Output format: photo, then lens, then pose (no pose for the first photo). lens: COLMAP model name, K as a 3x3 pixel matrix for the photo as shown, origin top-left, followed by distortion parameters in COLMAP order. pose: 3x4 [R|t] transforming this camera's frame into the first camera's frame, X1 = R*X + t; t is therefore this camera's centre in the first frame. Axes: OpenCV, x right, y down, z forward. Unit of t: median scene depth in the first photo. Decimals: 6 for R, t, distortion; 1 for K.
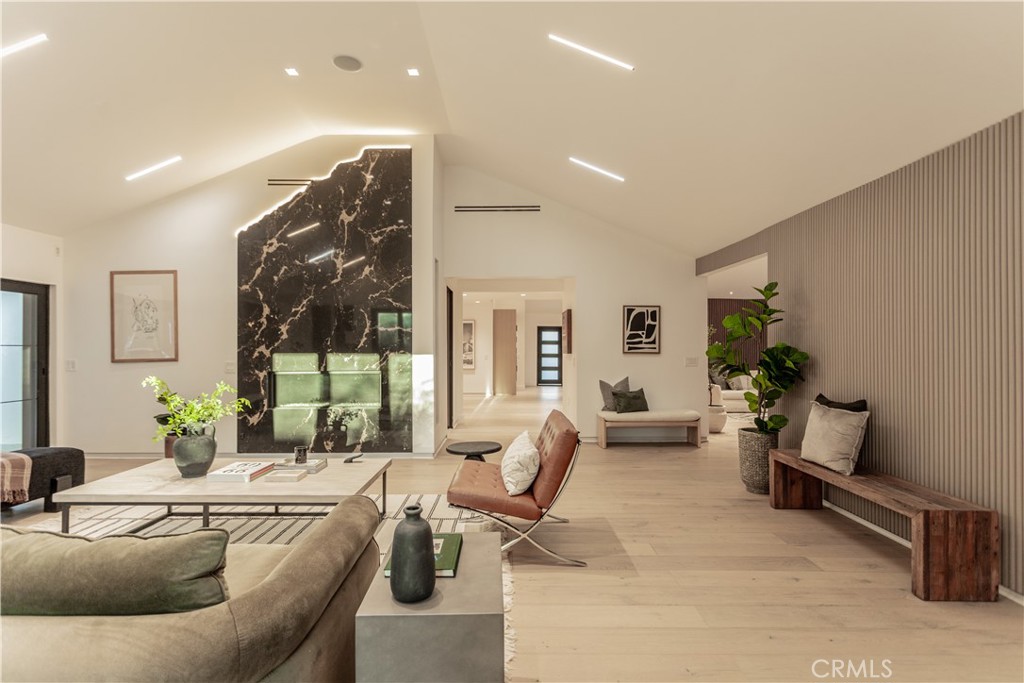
lens RADIAL K [[485.9, 0, 506.9], [0, 485.9, 340.9], [0, 0, 1]] dist [0.000940, 0.001870]
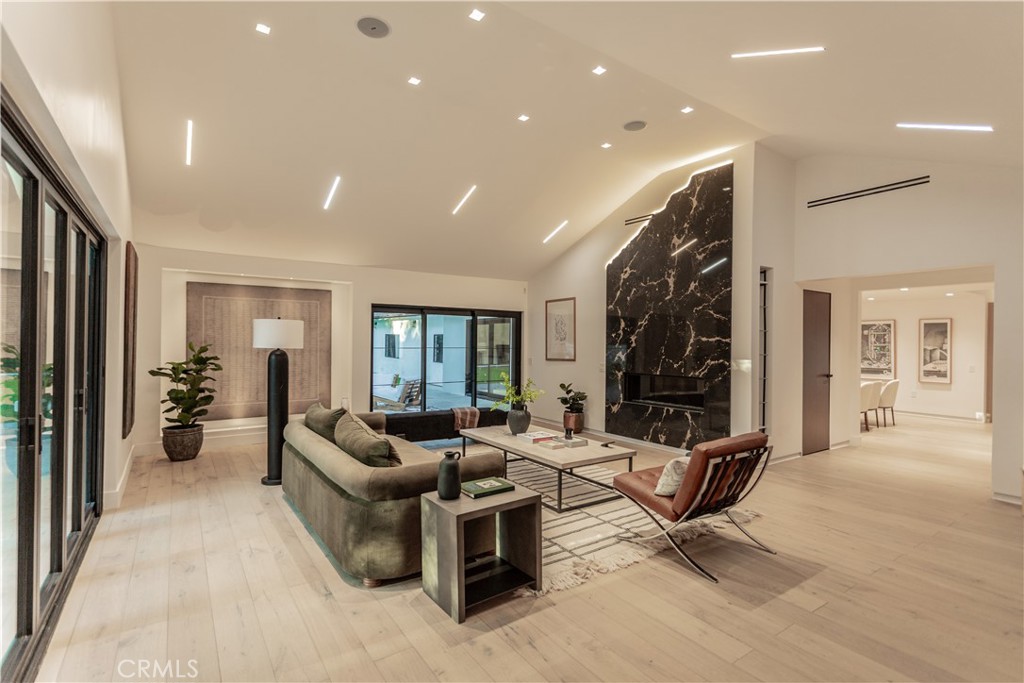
lens RADIAL K [[485.9, 0, 506.9], [0, 485.9, 340.9], [0, 0, 1]] dist [0.000940, 0.001870]
pose [[0.566456, 0.007748, -0.824055, 0.383002], [-0.003133, 0.999969, 0.007249, -0.027091], [0.824086, -0.001524, 0.566463, 0.027825]]
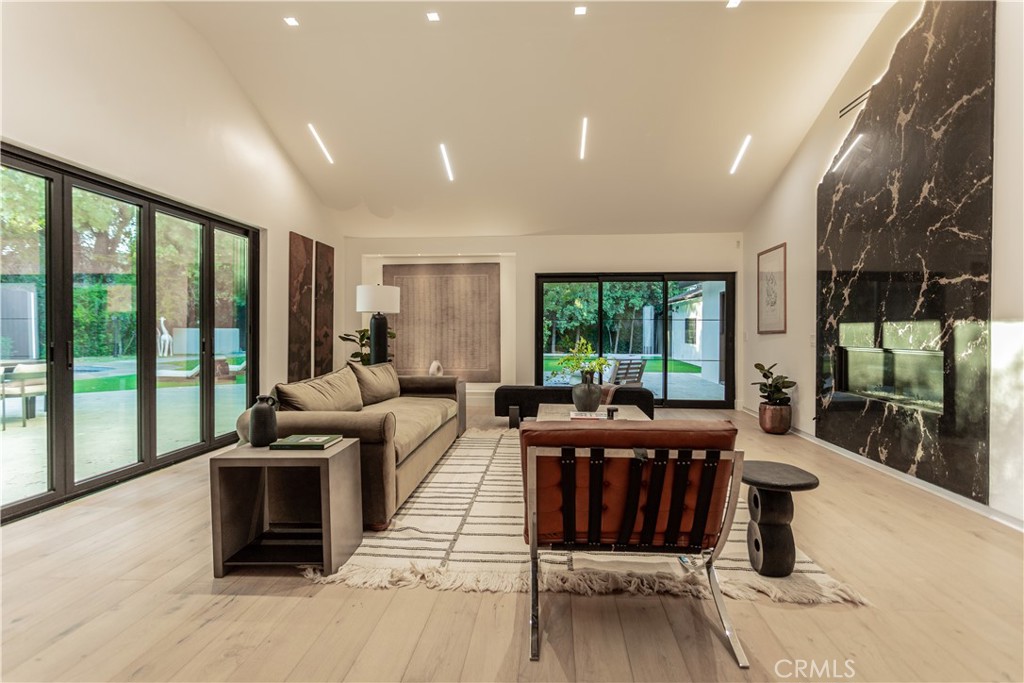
lens RADIAL K [[497.3, 0, 519.8], [0, 497.3, 335.8], [0, 0, 1]] dist [0.002120, 0.001166]
pose [[-0.067641, 0.012196, -0.997635, 0.387499], [0.009298, 0.999890, 0.011593, 0.030384], [0.997666, -0.008492, -0.067747, 0.521257]]
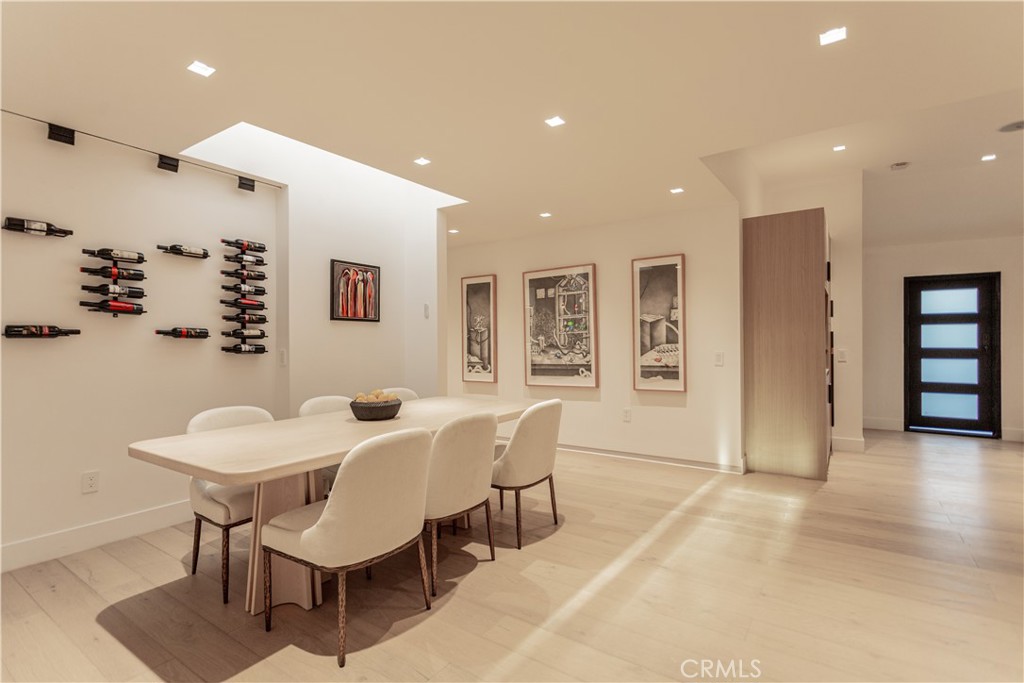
lens RADIAL K [[485.9, 0, 506.9], [0, 485.9, 340.9], [0, 0, 1]] dist [0.000940, 0.001870]
pose [[0.820674, -0.007959, -0.571341, 0.070288], [0.015942, 0.999833, 0.008970, 0.034655], [0.571174, -0.016470, 0.820664, 1.482222]]
